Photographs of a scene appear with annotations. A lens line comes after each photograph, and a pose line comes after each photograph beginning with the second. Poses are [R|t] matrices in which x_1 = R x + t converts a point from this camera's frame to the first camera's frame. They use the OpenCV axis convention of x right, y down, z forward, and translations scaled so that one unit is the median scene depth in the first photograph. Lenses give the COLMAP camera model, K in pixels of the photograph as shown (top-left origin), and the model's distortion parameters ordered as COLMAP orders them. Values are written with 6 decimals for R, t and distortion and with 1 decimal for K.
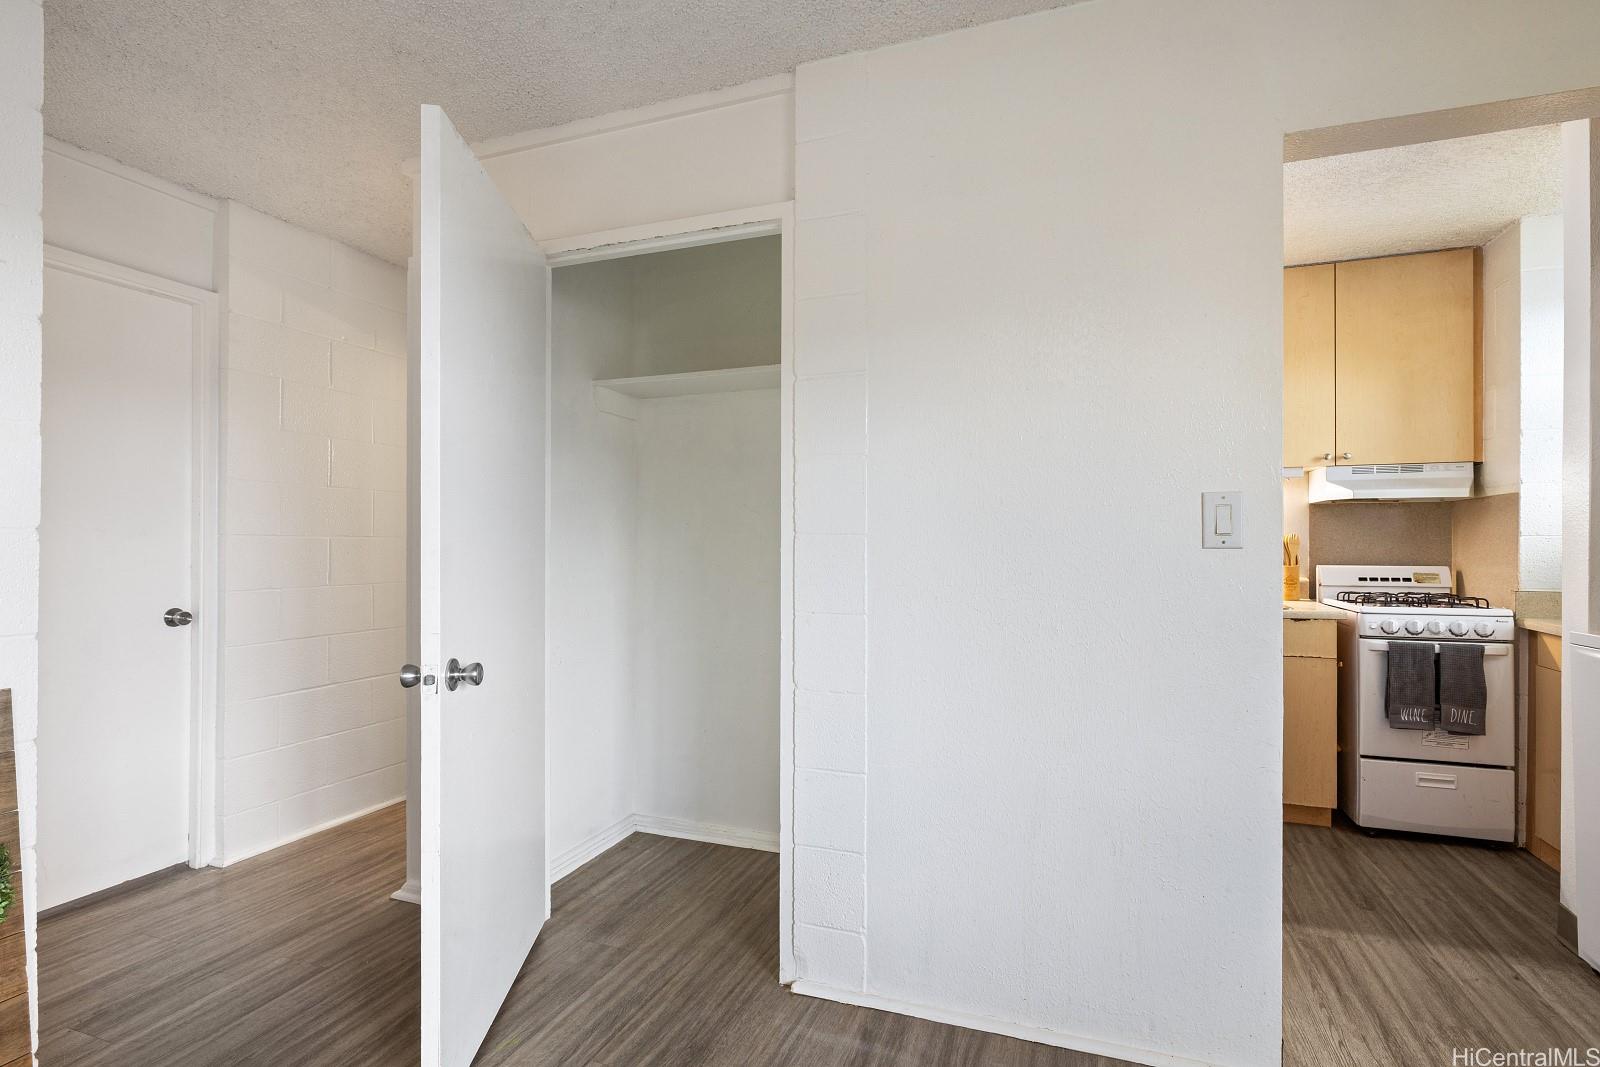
lens RADIAL K [[782.0, 0, 803.9], [0, 782.0, 544.1], [0, 0, 1]] dist [-0.001348, 0.000095]
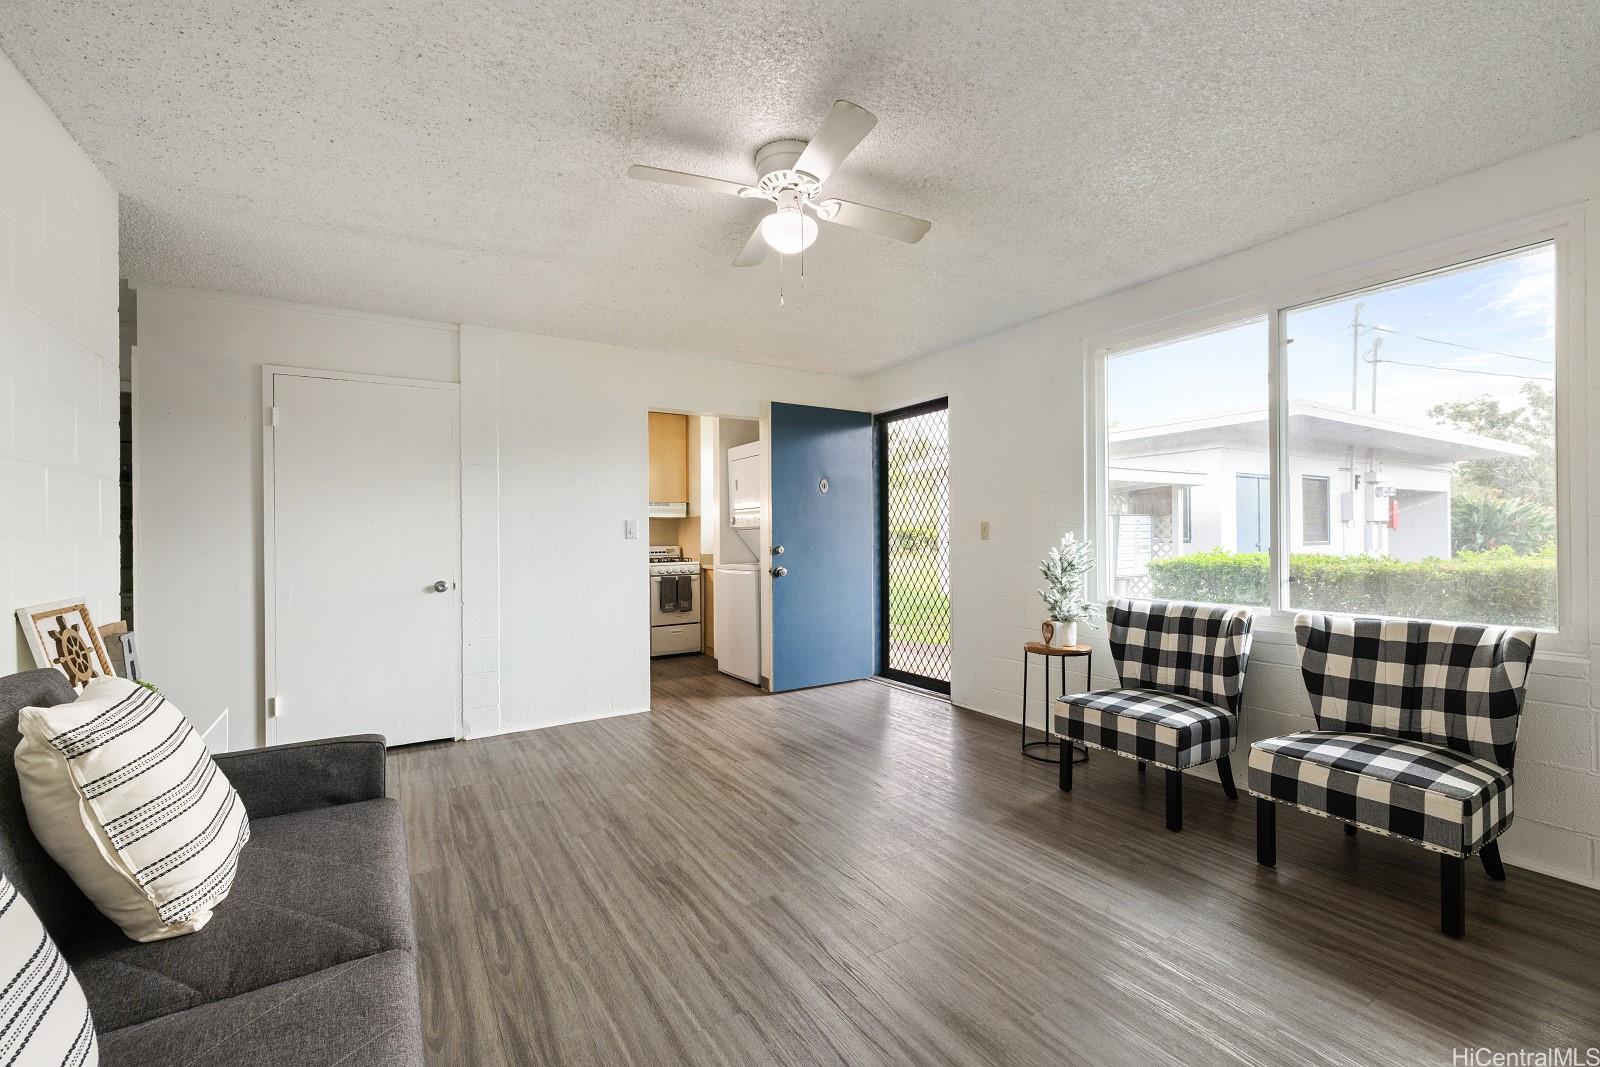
lens RADIAL K [[681.9, 0, 809.2], [0, 681.9, 538.8], [0, 0, 1]] dist [-0.000736, -0.000108]
pose [[0.611744, -0.010038, 0.790992, -0.640556], [0.009608, 0.999940, 0.005259, 0.000111], [-0.790998, 0.004383, 0.611803, -0.654646]]
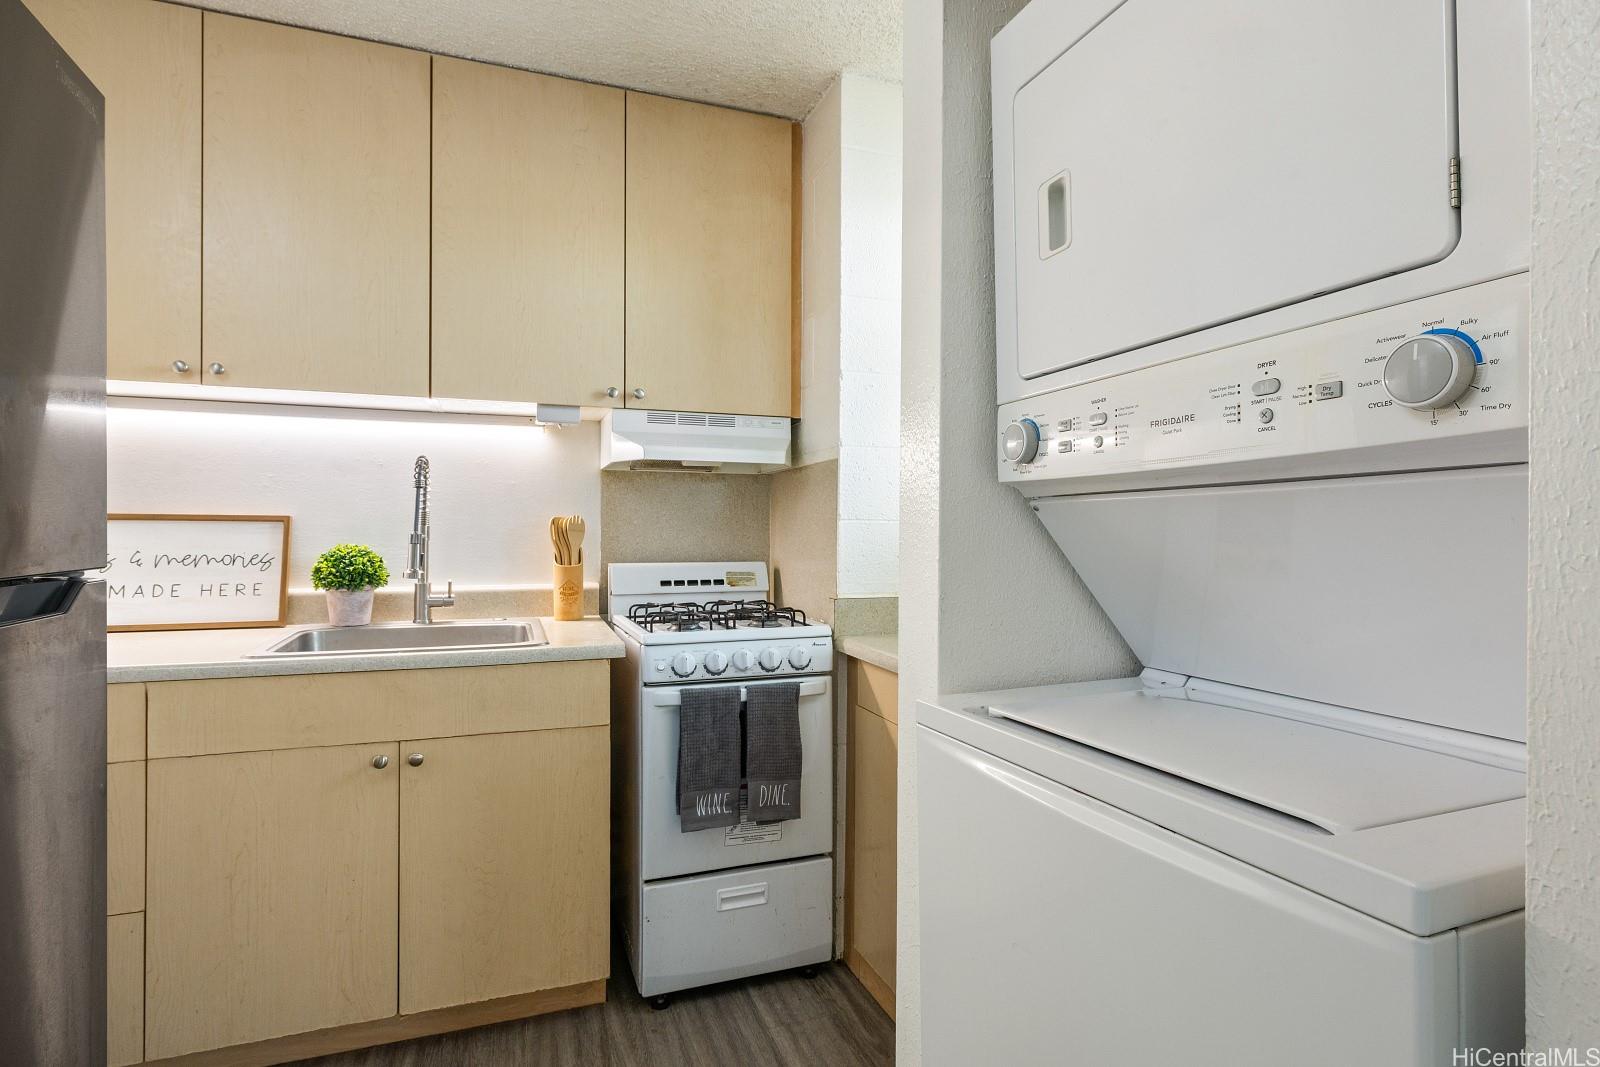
lens RADIAL K [[821.5, 0, 800.0], [0, 821.5, 533.5], [0, 0, 1]] dist [0.000076, -0.000006]
pose [[0.763182, 0.001635, 0.646181, 0.403334], [-0.003384, 0.999993, 0.001467, 0.000699], [-0.646174, -0.003307, 0.763183, 0.448590]]
